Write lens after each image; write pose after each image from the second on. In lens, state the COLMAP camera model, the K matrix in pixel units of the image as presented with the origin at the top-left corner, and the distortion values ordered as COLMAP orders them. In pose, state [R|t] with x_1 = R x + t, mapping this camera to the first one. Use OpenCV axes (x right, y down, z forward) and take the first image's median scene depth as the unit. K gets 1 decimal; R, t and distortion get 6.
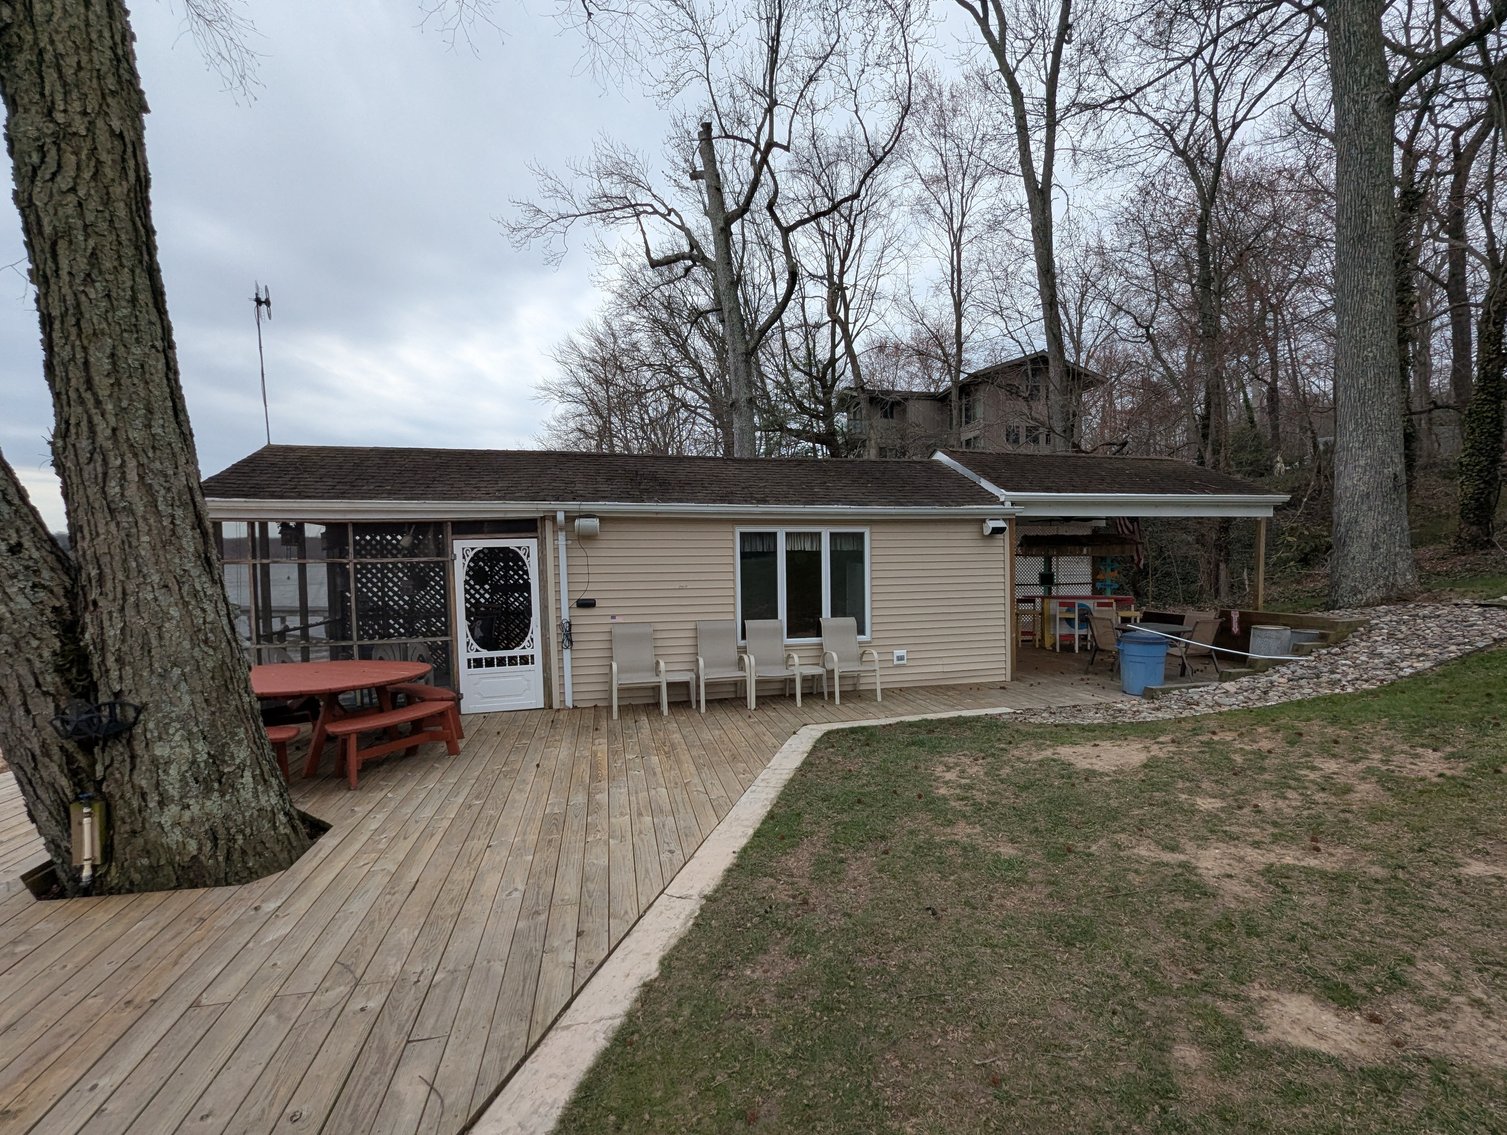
lens RADIAL K [[621.5, 0, 753.5], [0, 621.5, 567.5], [0, 0, 1]] dist [-0.001889, -0.000679]
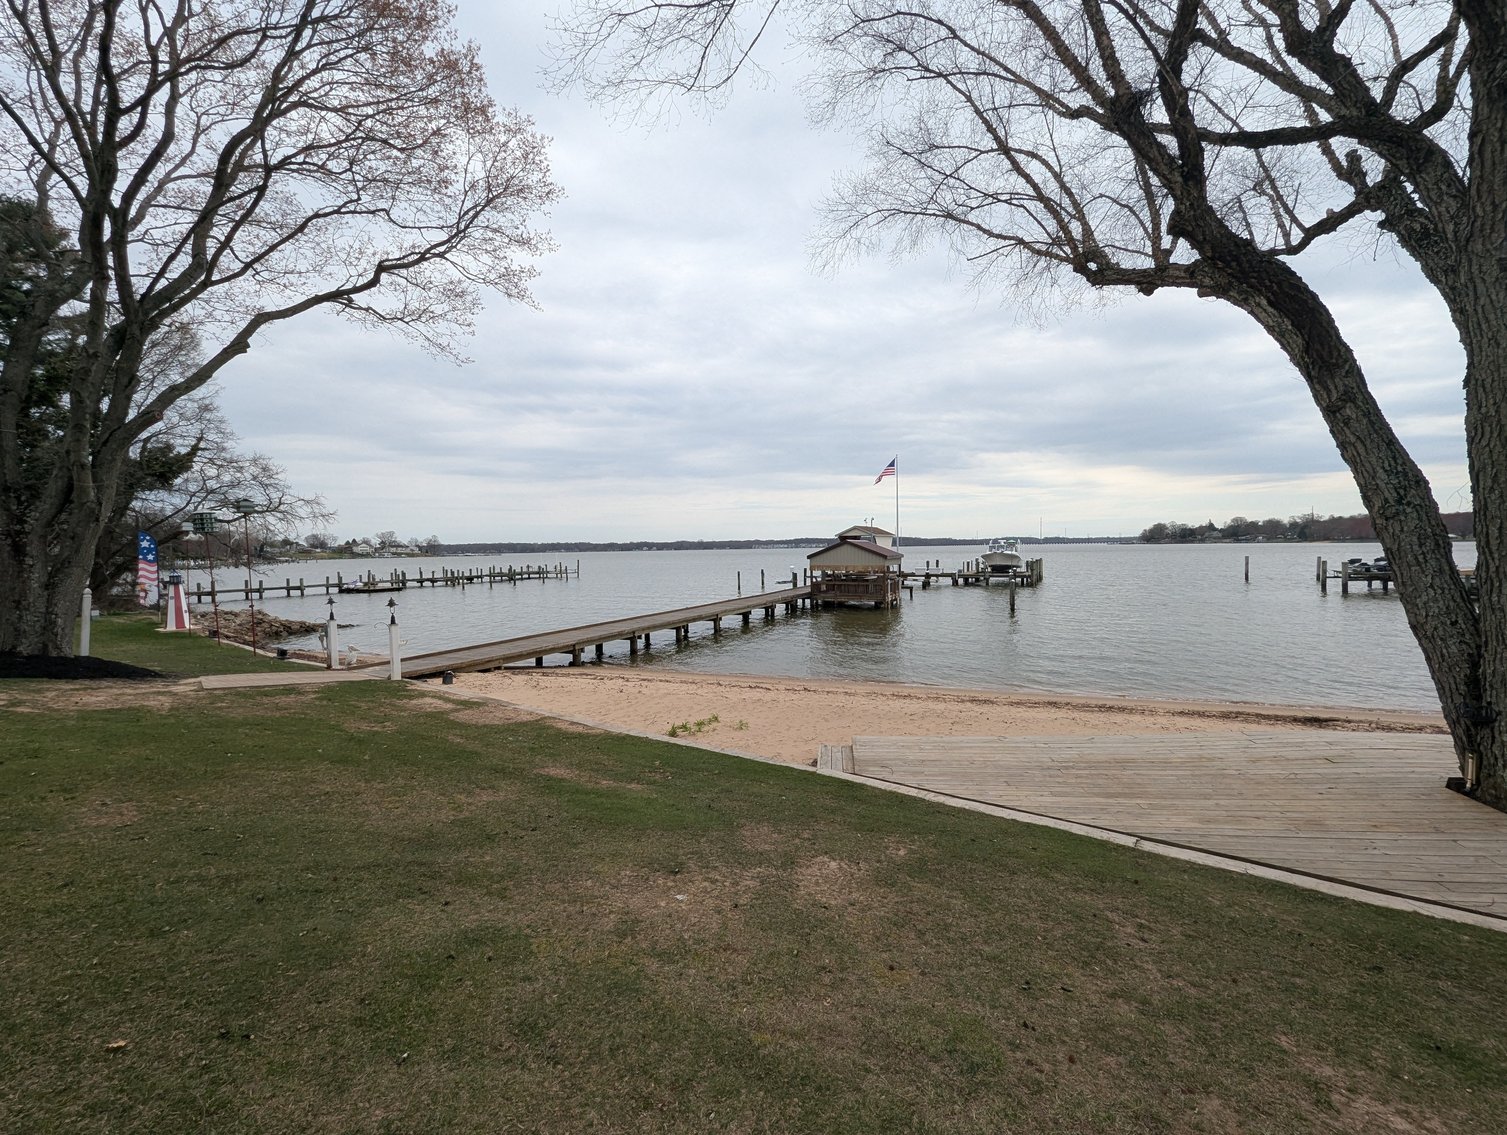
lens RADIAL K [[621.5, 0, 753.5], [0, 621.5, 567.5], [0, 0, 1]] dist [-0.001889, -0.000679]
pose [[-0.353586, 0.044390, -0.934348, 1.594727], [-0.001296, 0.998849, 0.047945, -0.312790], [0.935401, 0.018163, -0.353122, -0.487672]]
